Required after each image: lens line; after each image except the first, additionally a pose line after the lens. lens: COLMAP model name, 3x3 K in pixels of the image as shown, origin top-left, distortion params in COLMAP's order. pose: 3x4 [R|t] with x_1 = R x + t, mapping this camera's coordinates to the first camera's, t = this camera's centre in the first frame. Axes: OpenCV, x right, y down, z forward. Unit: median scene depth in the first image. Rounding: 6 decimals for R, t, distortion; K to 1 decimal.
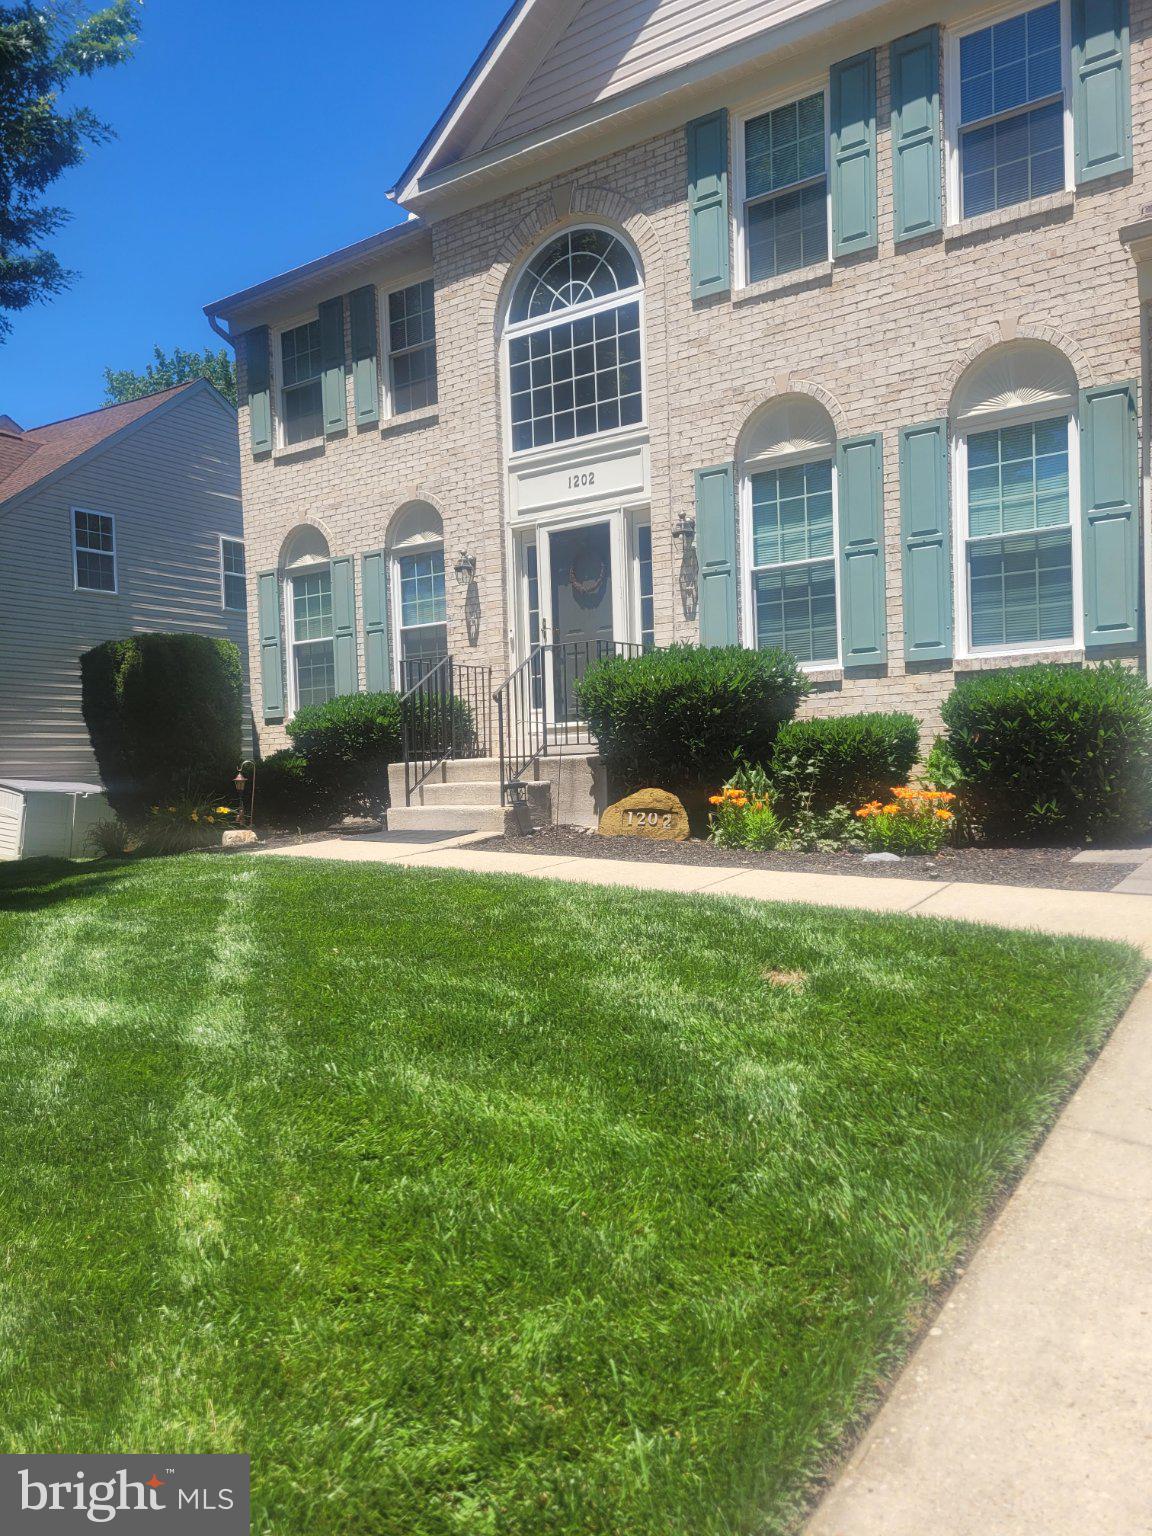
lens RADIAL K [[1163.4, 0, 564.3], [0, 1163.4, 780.7], [0, 0, 1]] dist [0.045963, -0.035036]
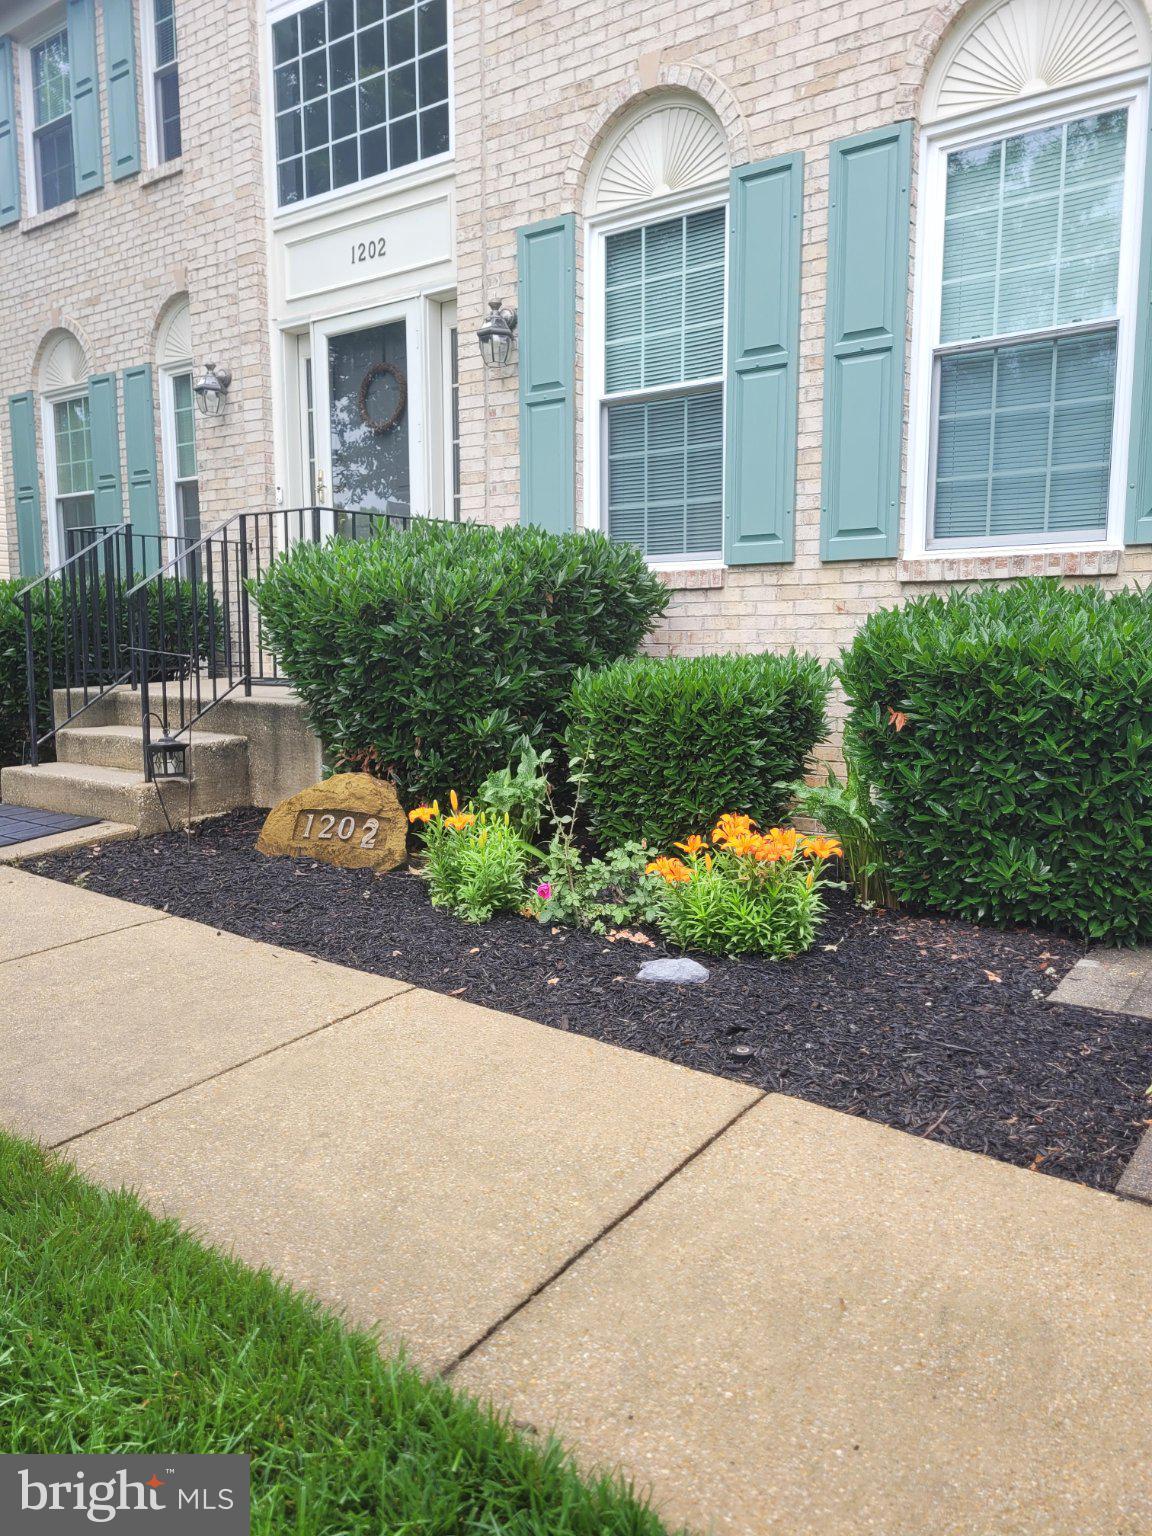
lens RADIAL K [[1163.4, 0, 589.5], [0, 1163.4, 767.5], [0, 0, 1]] dist [0.045963, -0.035036]
pose [[0.999424, 0.031755, -0.011987, 0.167212], [-0.030358, 0.994245, 0.102742, -0.049436], [0.015181, -0.102319, 0.994636, 0.361539]]
